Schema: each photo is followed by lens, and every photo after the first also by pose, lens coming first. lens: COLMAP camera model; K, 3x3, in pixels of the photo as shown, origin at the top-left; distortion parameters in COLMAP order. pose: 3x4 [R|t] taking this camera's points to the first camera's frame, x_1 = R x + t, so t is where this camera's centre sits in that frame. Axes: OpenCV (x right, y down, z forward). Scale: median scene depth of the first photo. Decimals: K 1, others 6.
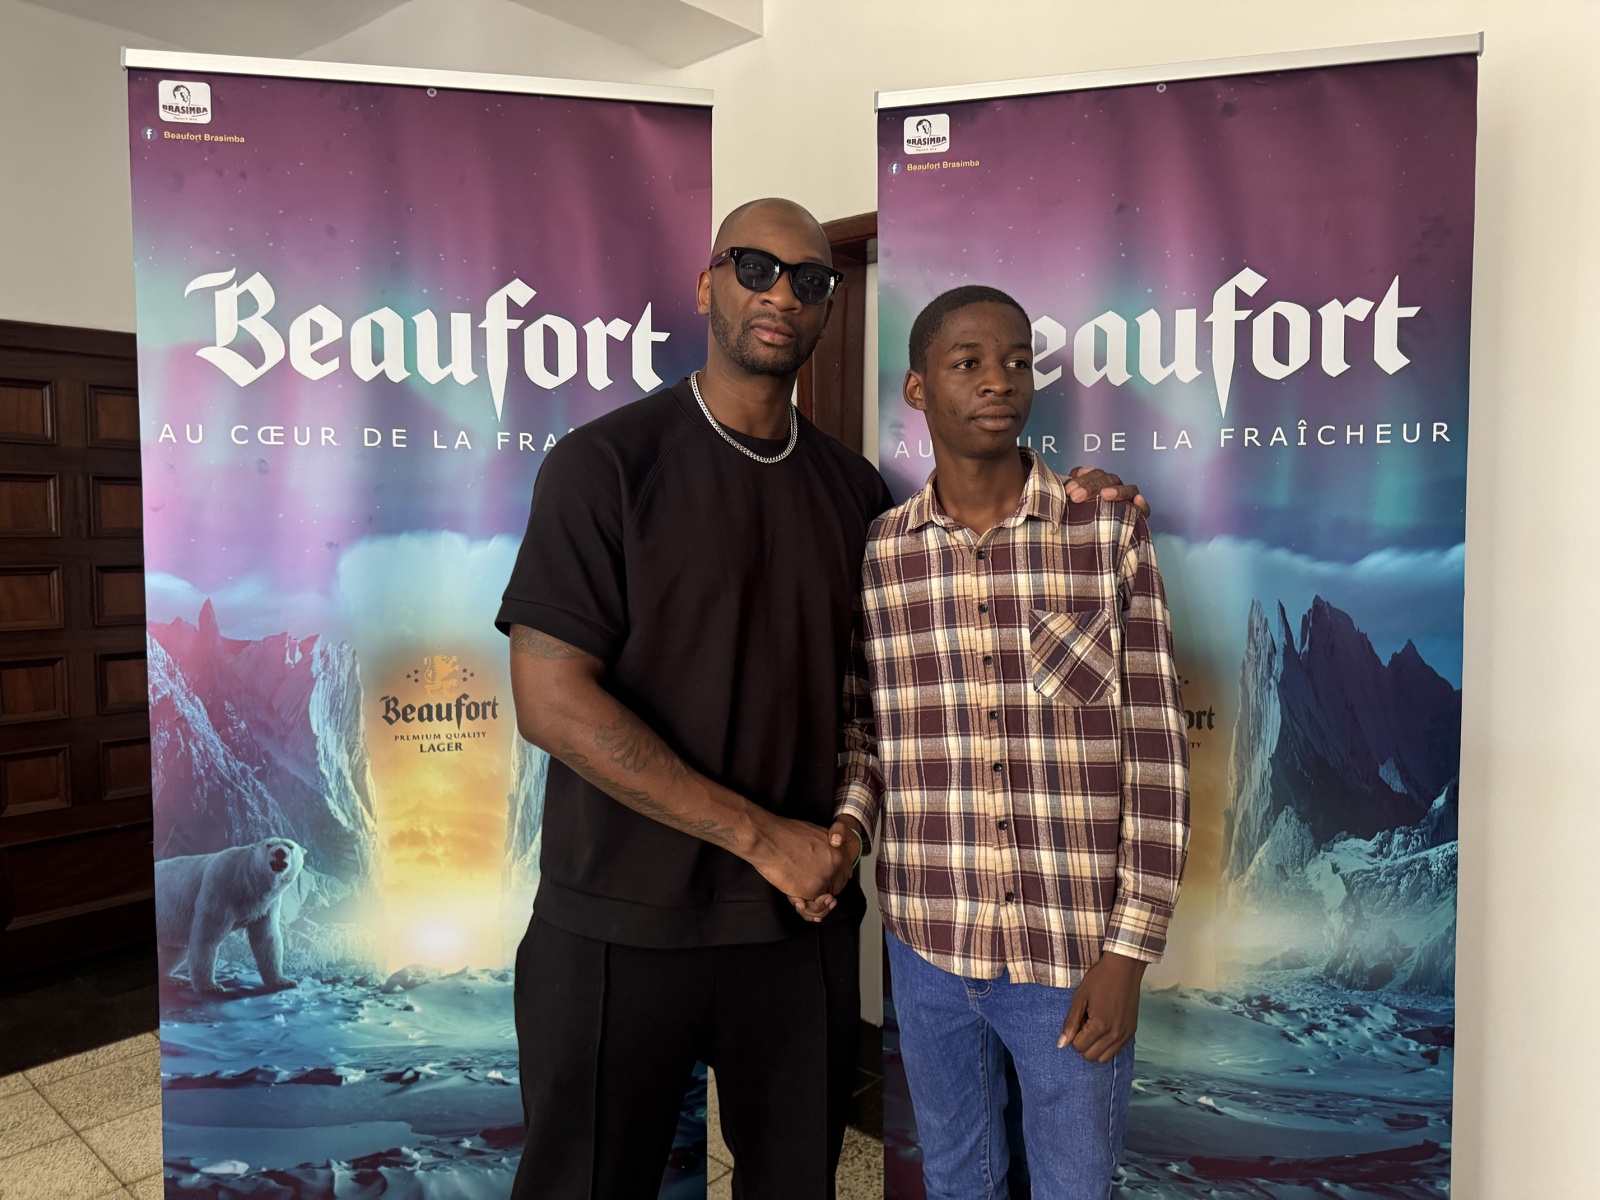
lens RADIAL K [[1106.1, 0, 790.5], [0, 1106.1, 615.7], [0, 0, 1]] dist [-0.006007, 0.000555]
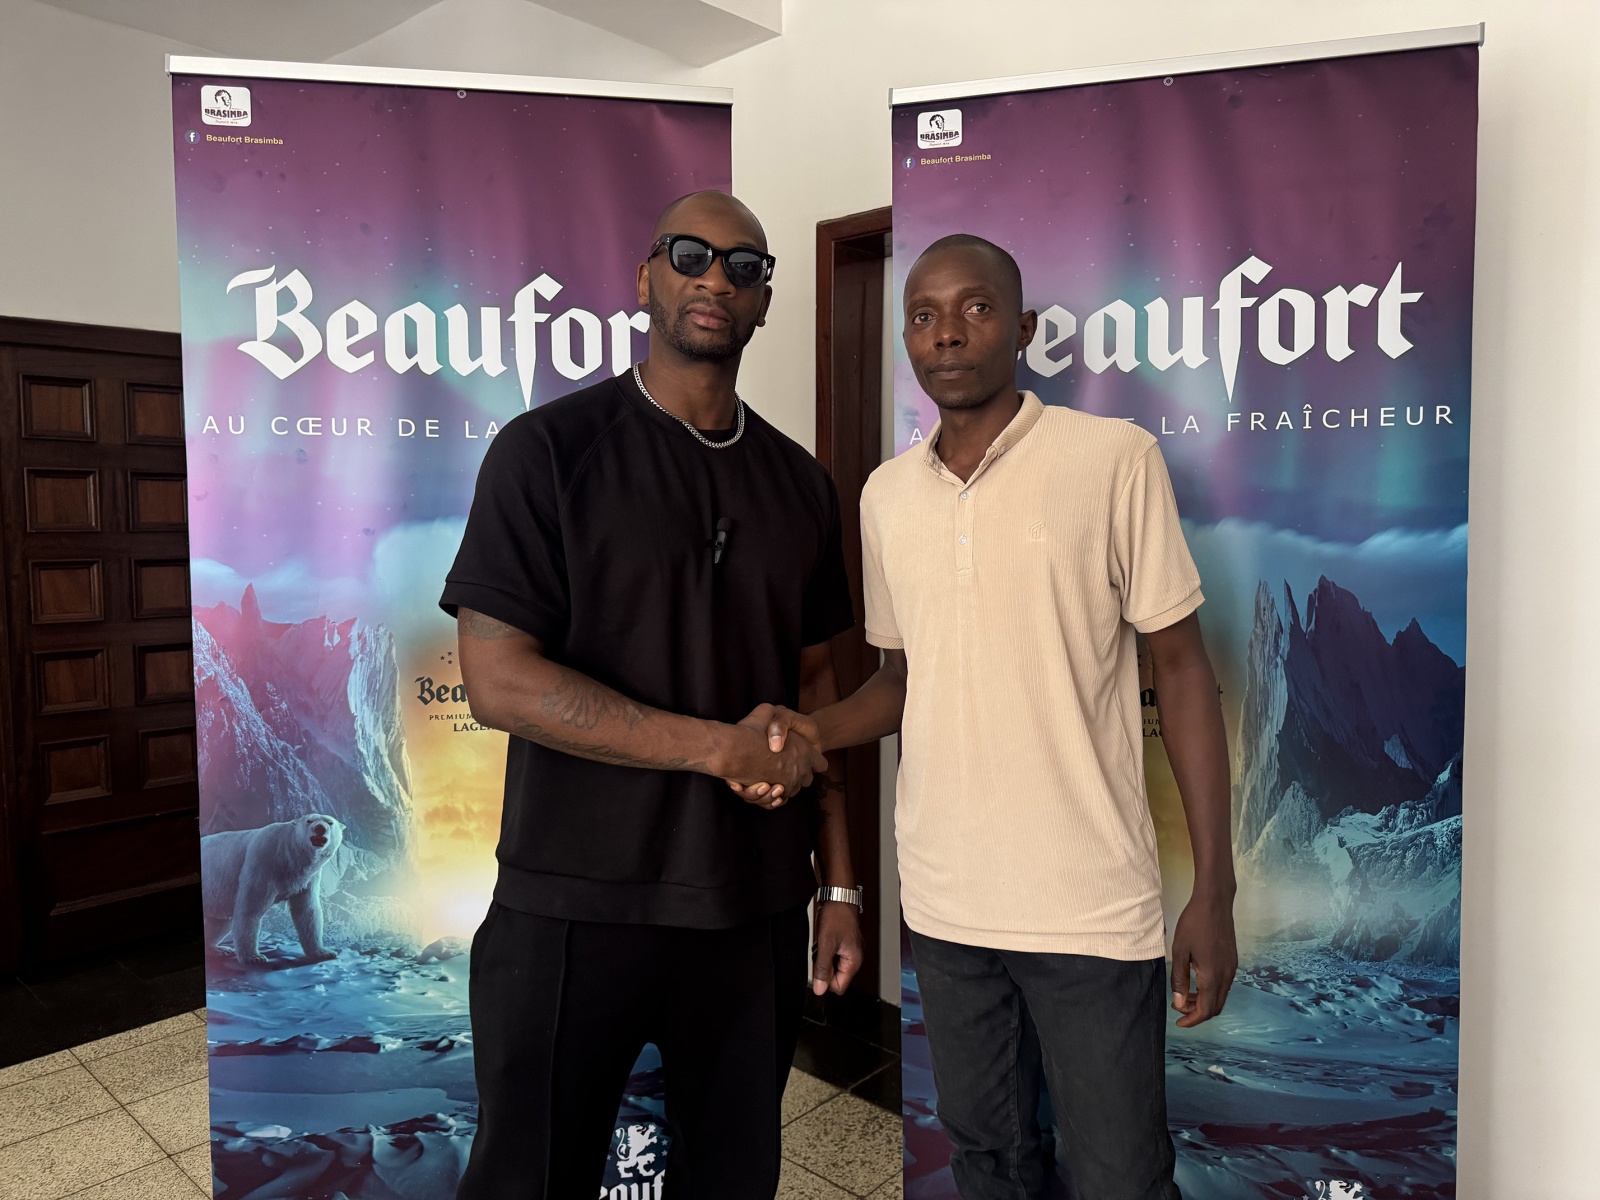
lens RADIAL K [[1110.7, 0, 798.5], [0, 1110.7, 616.6], [0, 0, 1]] dist [0.002614, -0.005564]
pose [[0.999822, -0.003915, -0.018456, 0.009078], [0.003975, 0.999987, 0.003233, 0.014069], [0.018443, -0.003306, 0.999824, -0.038786]]
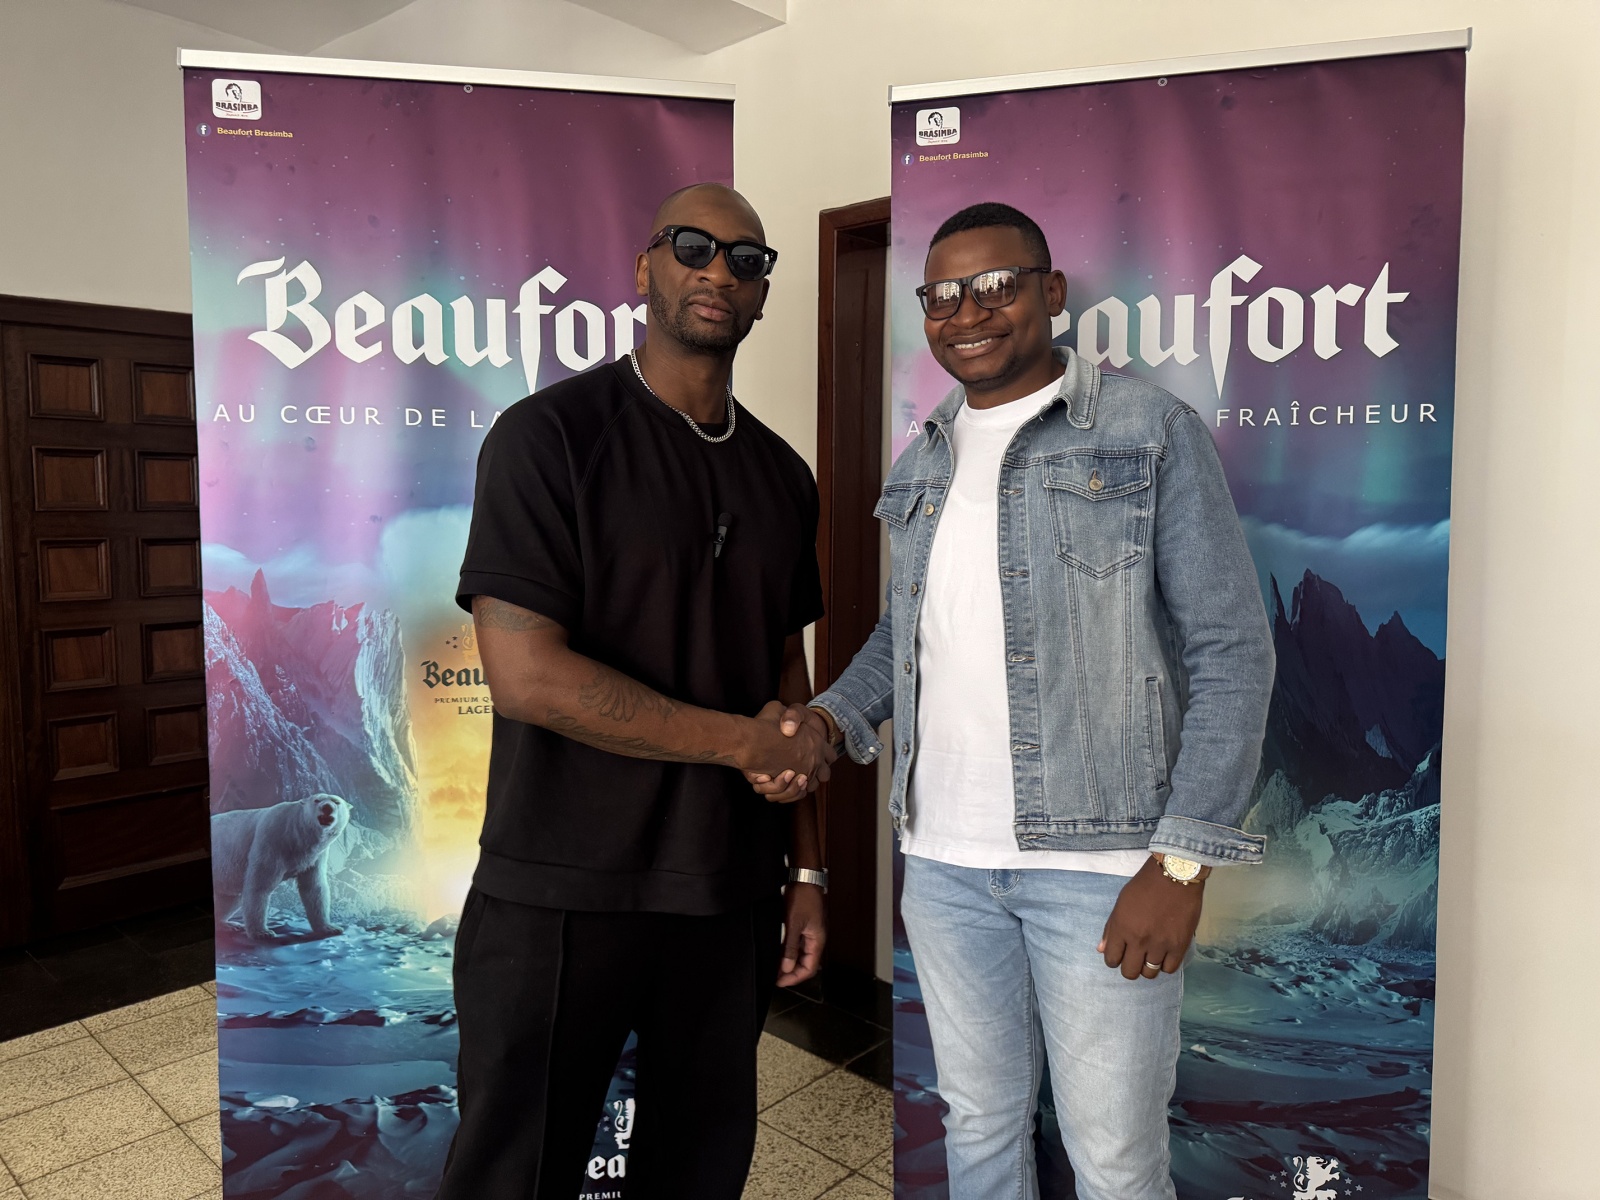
lens RADIAL K [[1112.7, 0, 802.7], [0, 1112.7, 609.9], [0, 0, 1]] dist [0.005304, -0.008881]
pose [[0.999818, 0.003954, -0.018674, 0.016661], [-0.003653, 0.999864, 0.016080, 0.004974], [0.018735, -0.016009, 0.999696, -0.065119]]
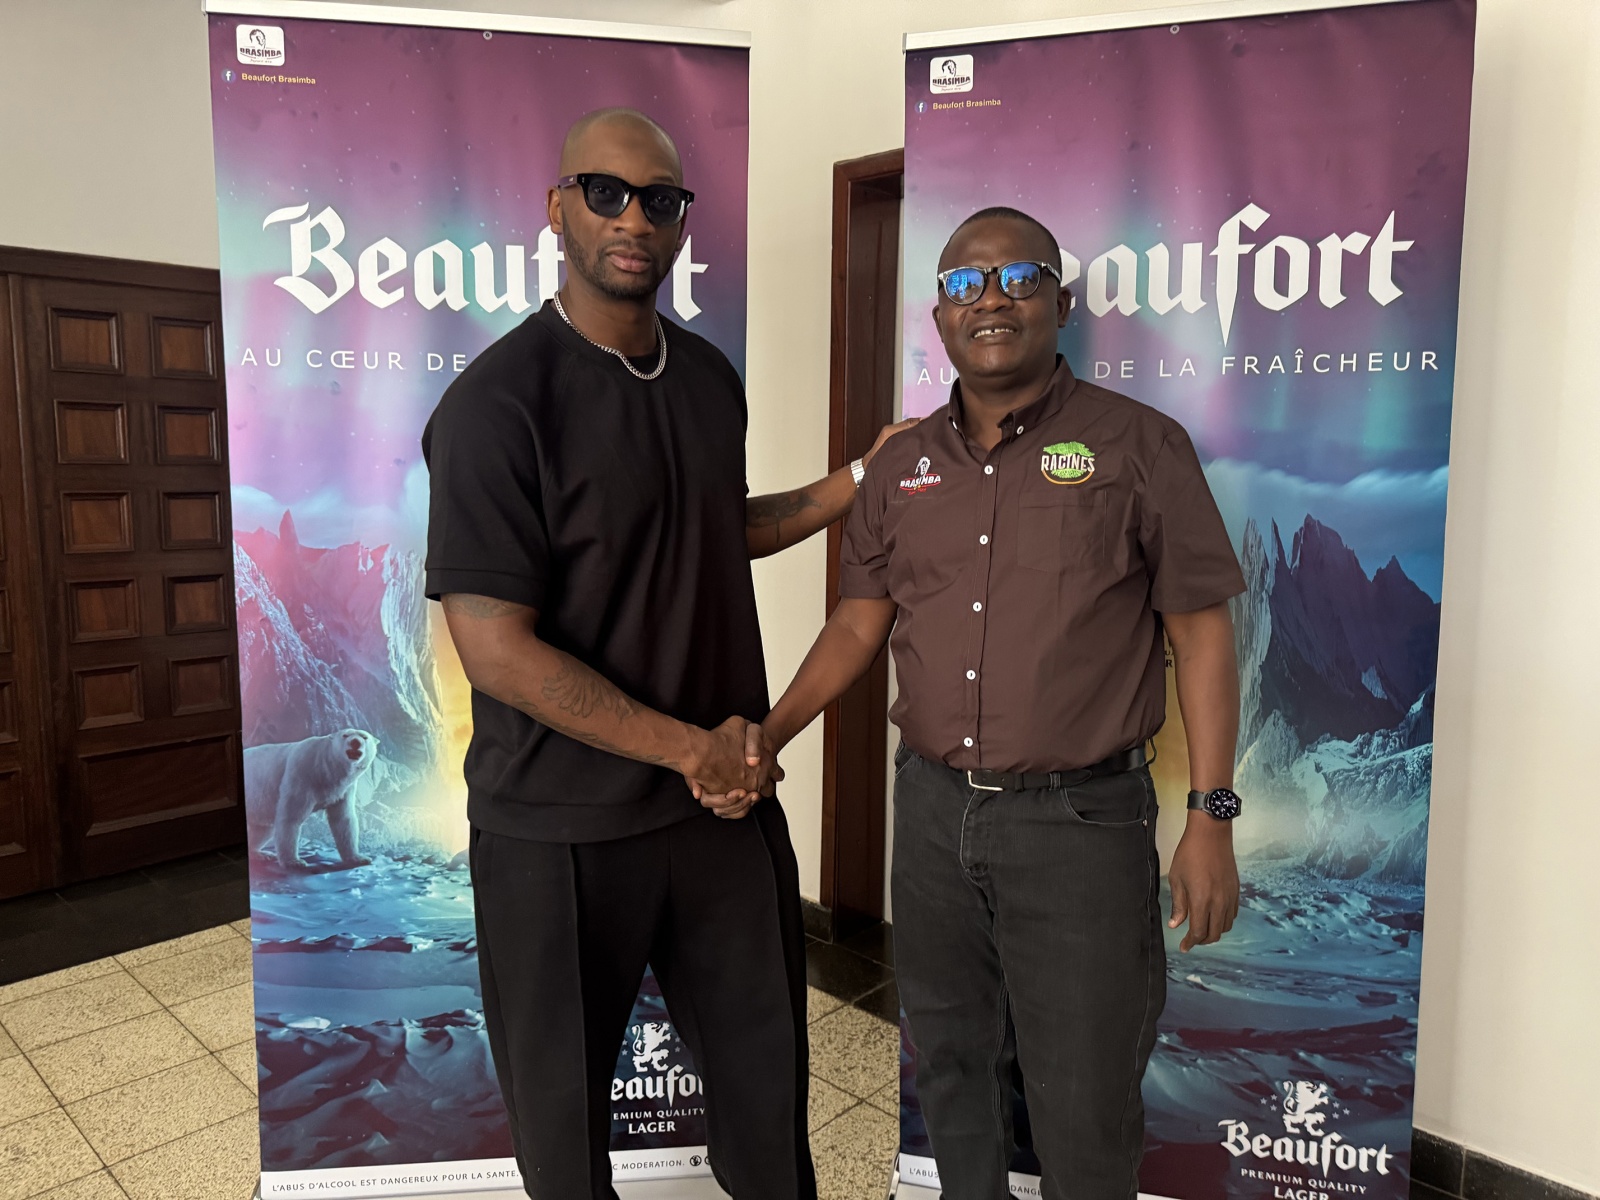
lens RADIAL K [[1117.7, 0, 809.0], [0, 1117.7, 618.0], [0, 0, 1]] dist [0.012006, -0.016989]
pose [[0.999618, 0.010080, -0.025737, 0.019830], [-0.008725, 0.998596, 0.052239, 0.028640], [0.026228, -0.051995, 0.998303, -0.101861]]
